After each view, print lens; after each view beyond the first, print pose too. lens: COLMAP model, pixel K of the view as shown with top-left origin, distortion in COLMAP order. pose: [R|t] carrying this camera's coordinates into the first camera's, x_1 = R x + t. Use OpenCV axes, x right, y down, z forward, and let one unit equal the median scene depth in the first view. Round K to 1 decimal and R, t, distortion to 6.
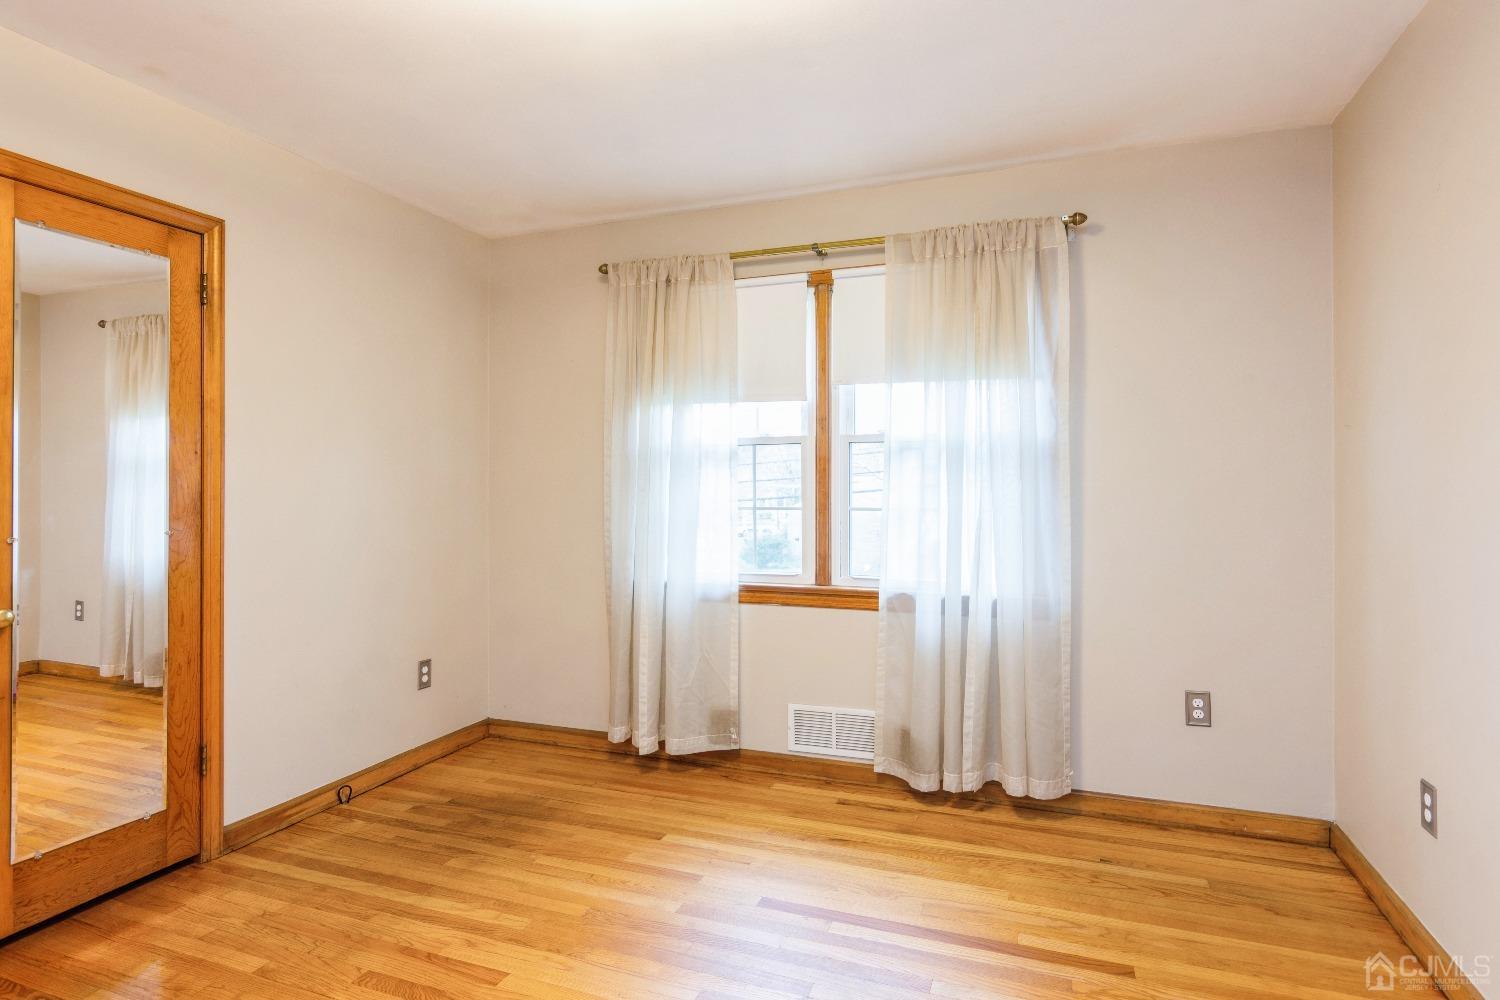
lens RADIAL K [[802.6, 0, 749.1], [0, 802.6, 489.5], [0, 0, 1]] dist [0.001489, -0.000022]
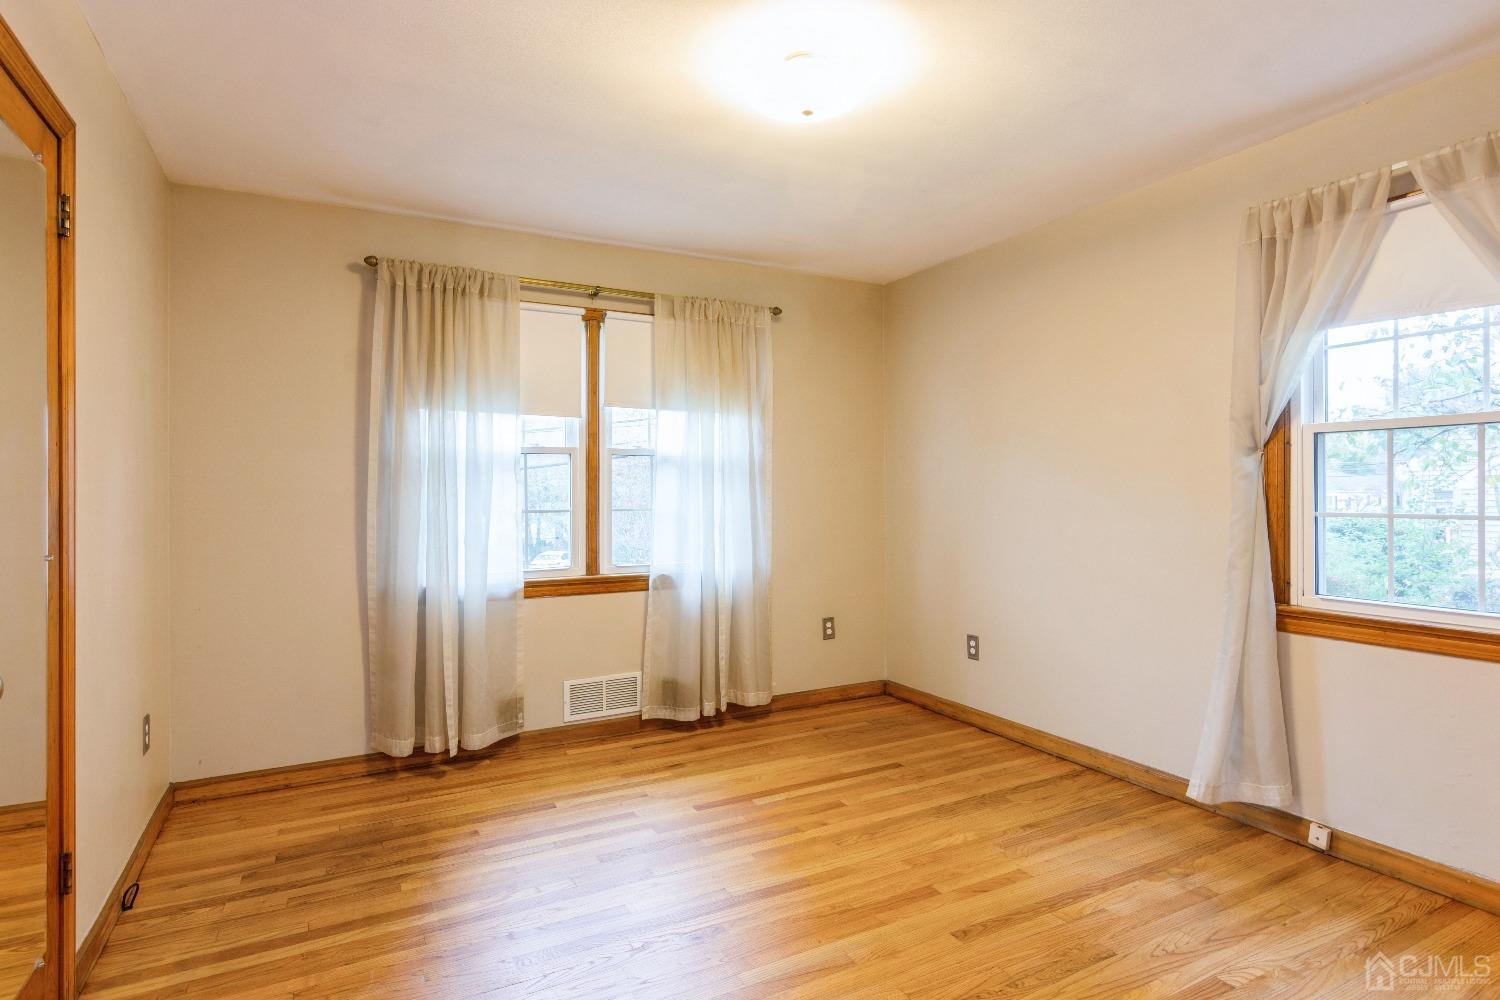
lens RADIAL K [[795.1, 0, 752.6], [0, 795.1, 498.7], [0, 0, 1]] dist [-0.000533, 0.000279]
pose [[0.656267, -0.008937, 0.754476, -0.654154], [0.003944, 0.999957, 0.008413, -0.002184], [-0.754519, -0.002545, 0.656274, 0.057408]]
